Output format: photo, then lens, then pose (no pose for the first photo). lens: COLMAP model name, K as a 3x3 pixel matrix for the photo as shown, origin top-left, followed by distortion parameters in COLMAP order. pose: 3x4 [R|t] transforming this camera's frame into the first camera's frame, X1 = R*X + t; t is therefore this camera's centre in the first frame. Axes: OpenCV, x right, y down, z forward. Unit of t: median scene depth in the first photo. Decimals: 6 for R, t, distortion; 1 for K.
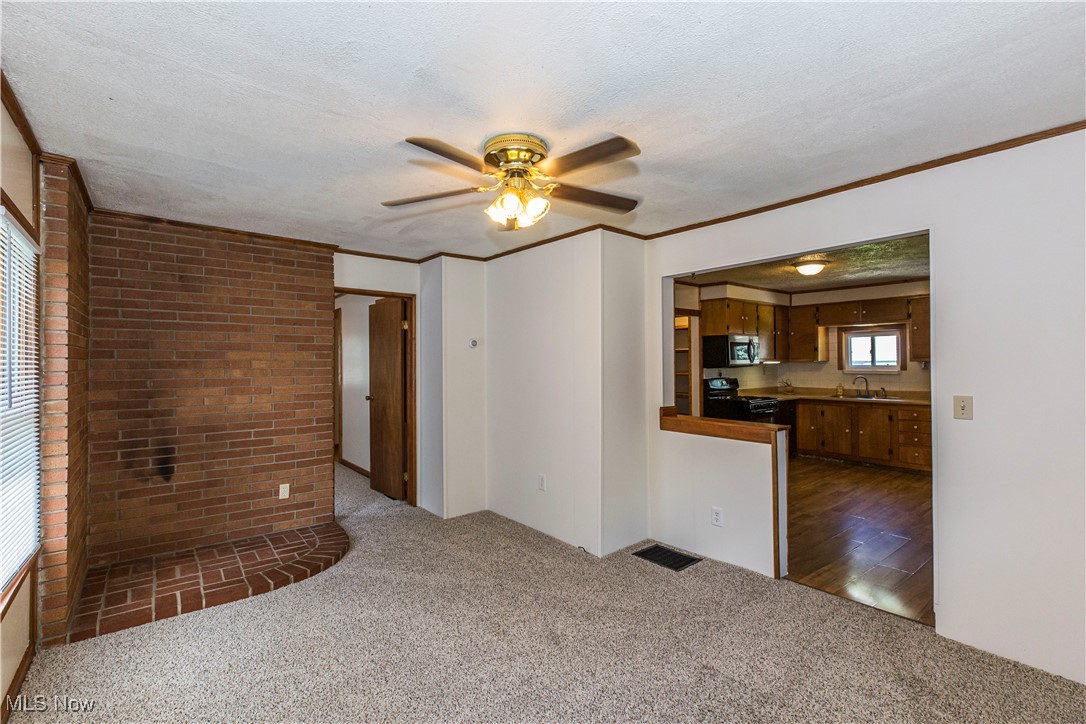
lens RADIAL K [[482.7, 0, 547.0], [0, 482.7, 359.7], [0, 0, 1]] dist [0.010934, 0.000015]
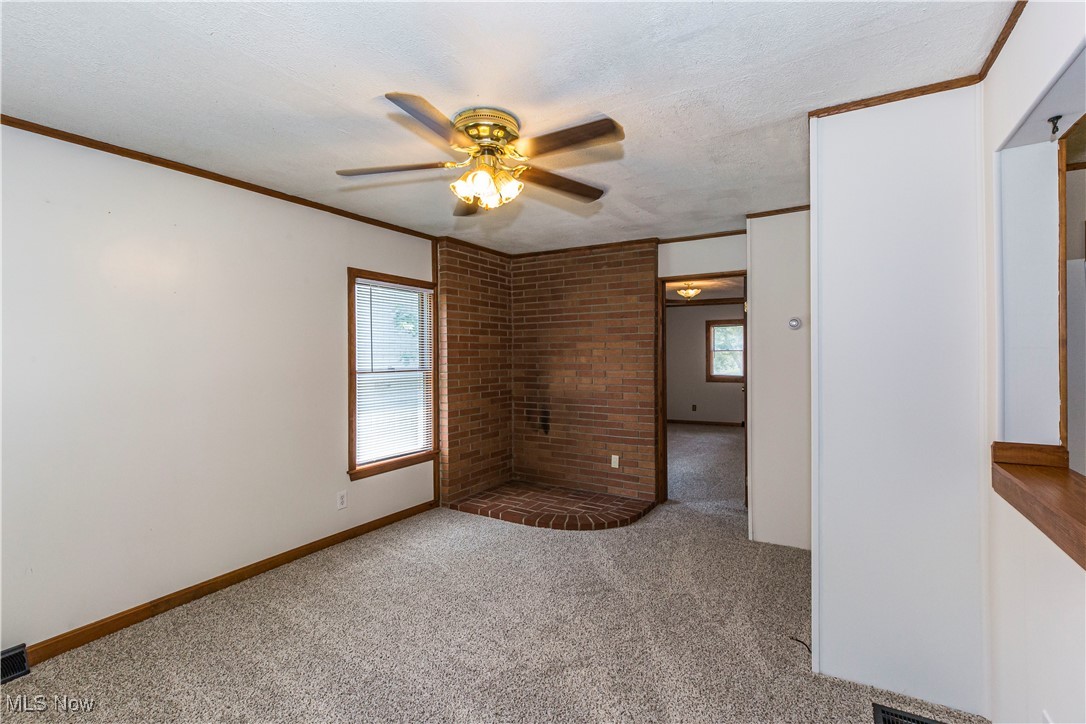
lens RADIAL K [[494.2, 0, 545.9], [0, 494.2, 359.3], [0, 0, 1]] dist [0.006877, -0.000262]
pose [[0.348909, 0.006256, -0.937136, 0.556551], [0.010429, 0.999890, 0.010558, 0.012792], [0.937099, -0.013458, 0.348805, 0.471253]]
